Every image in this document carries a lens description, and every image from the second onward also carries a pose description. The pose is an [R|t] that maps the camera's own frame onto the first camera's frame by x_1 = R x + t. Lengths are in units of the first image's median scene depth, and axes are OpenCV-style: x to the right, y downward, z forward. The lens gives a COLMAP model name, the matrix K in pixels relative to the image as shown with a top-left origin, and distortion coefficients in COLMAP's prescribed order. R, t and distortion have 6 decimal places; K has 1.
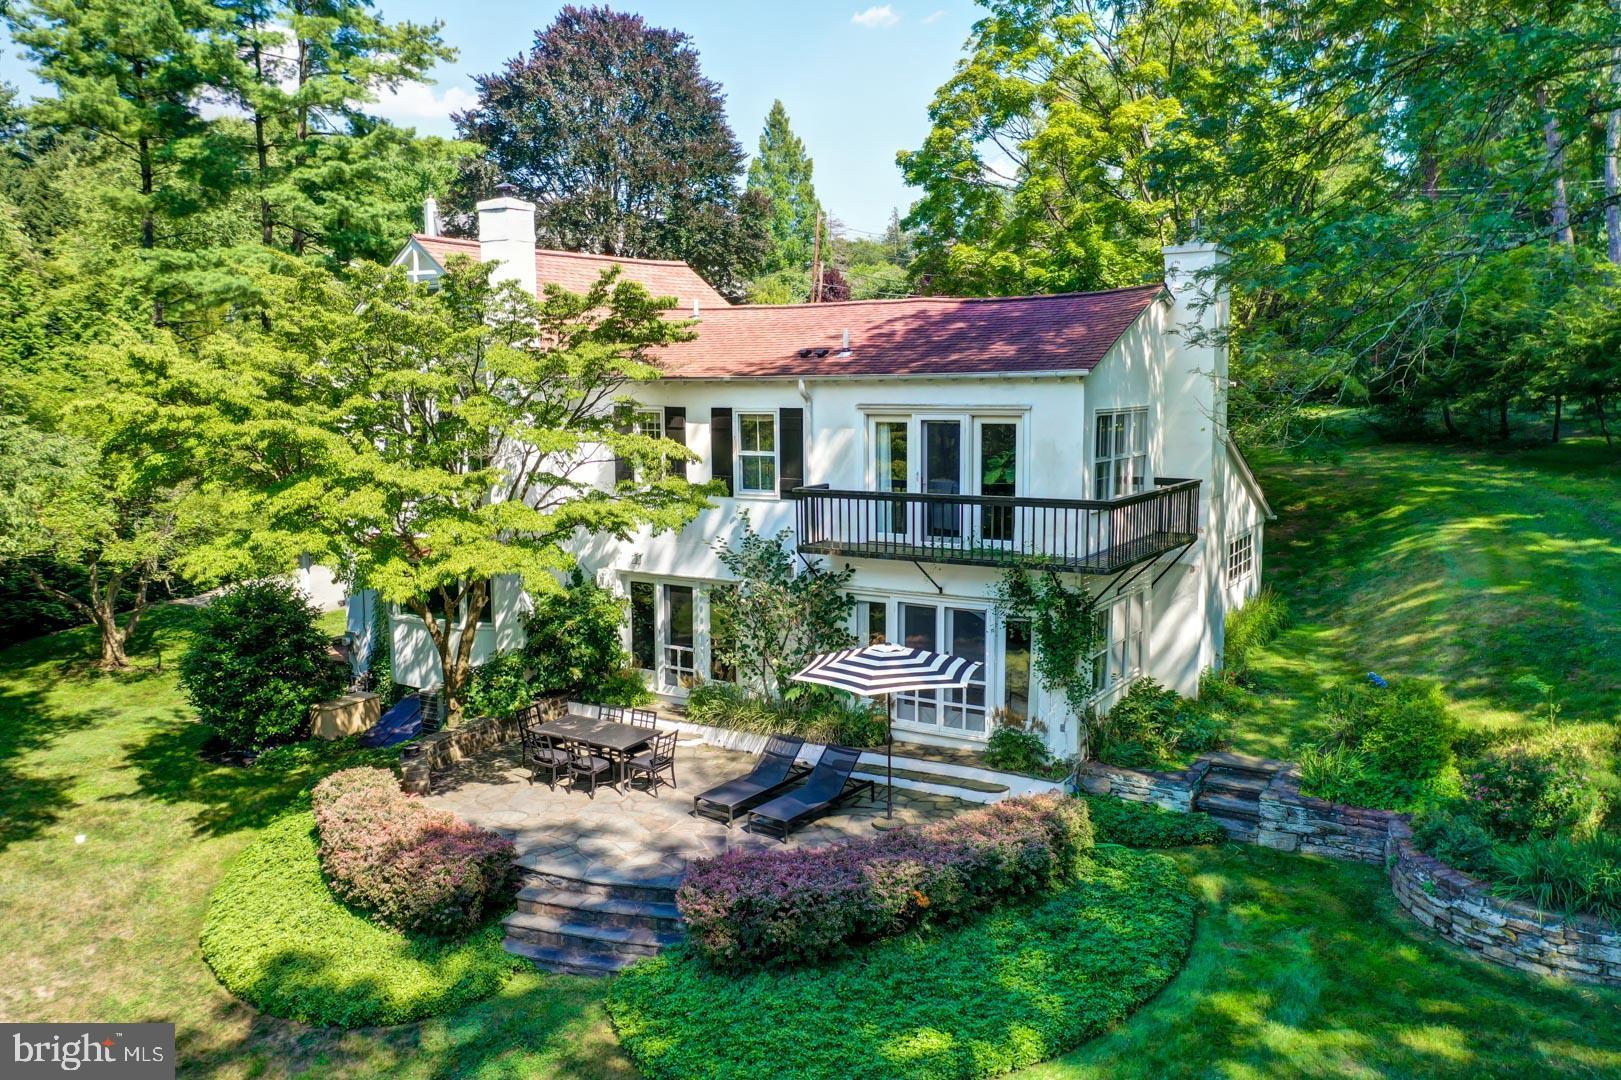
lens RADIAL K [[1291.8, 0, 798.7], [0, 1291.8, 540.8], [0, 0, 1]] dist [0.009000, 0.000959]
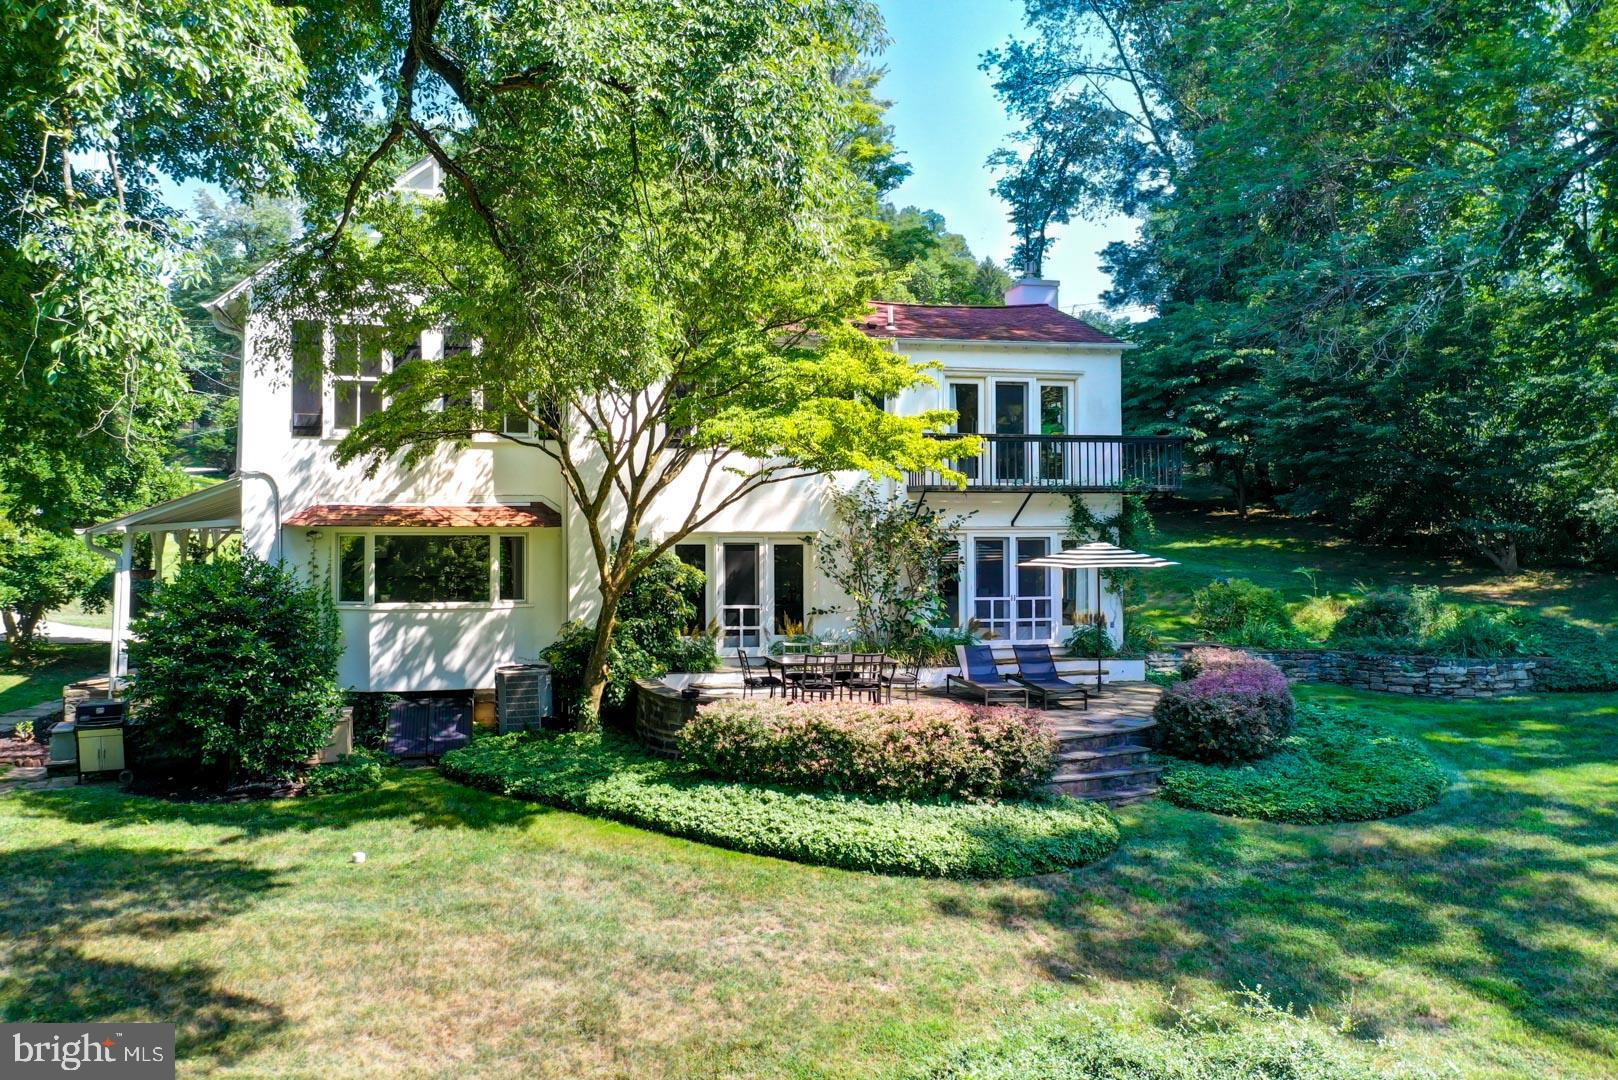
lens RADIAL K [[1283.7, 0, 809.0], [0, 1283.7, 540.0], [0, 0, 1]] dist [0.051213, -0.104596]
pose [[0.689944, 0.006767, 0.723831, -0.822961], [0.090528, 0.991299, -0.095557, 0.139888], [-0.718180, 0.131456, 0.683328, 0.301727]]
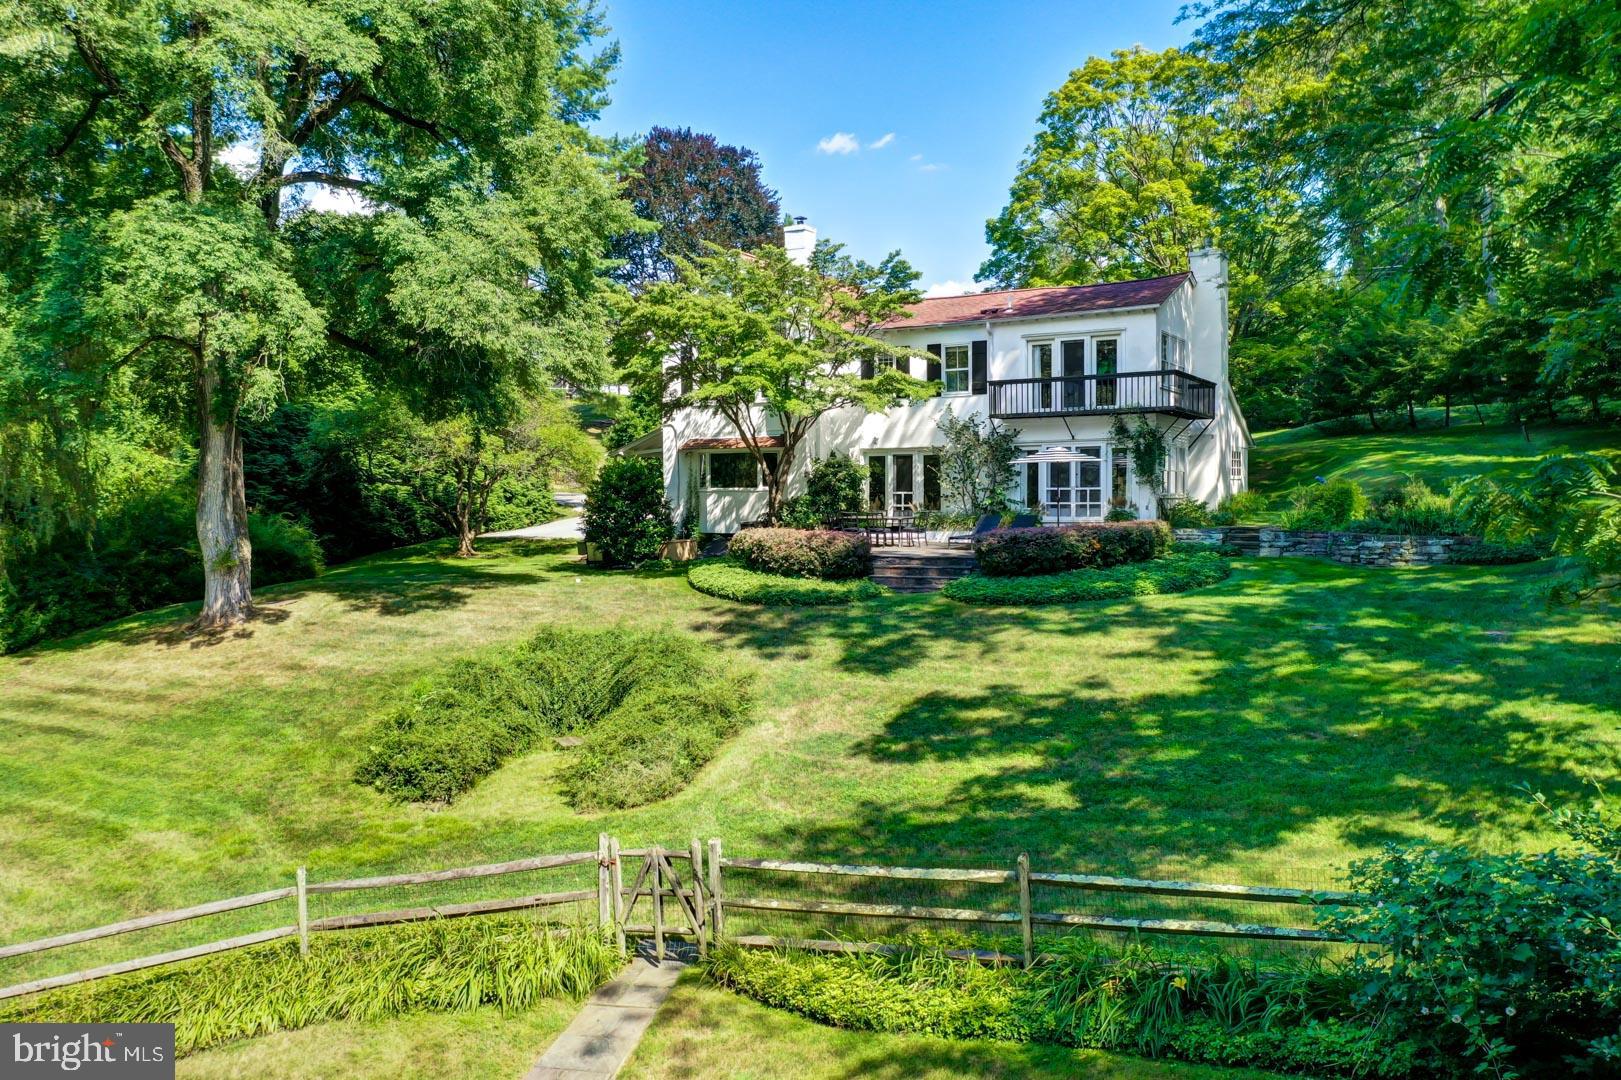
lens RADIAL K [[1286.1, 0, 810.5], [0, 1286.1, 540.0], [0, 0, 1]] dist [0.051213, -0.104596]
pose [[0.999234, -0.002804, 0.039041, -0.293470], [0.006333, 0.995872, -0.090545, 0.310726], [-0.038625, 0.090723, 0.995127, -0.666318]]
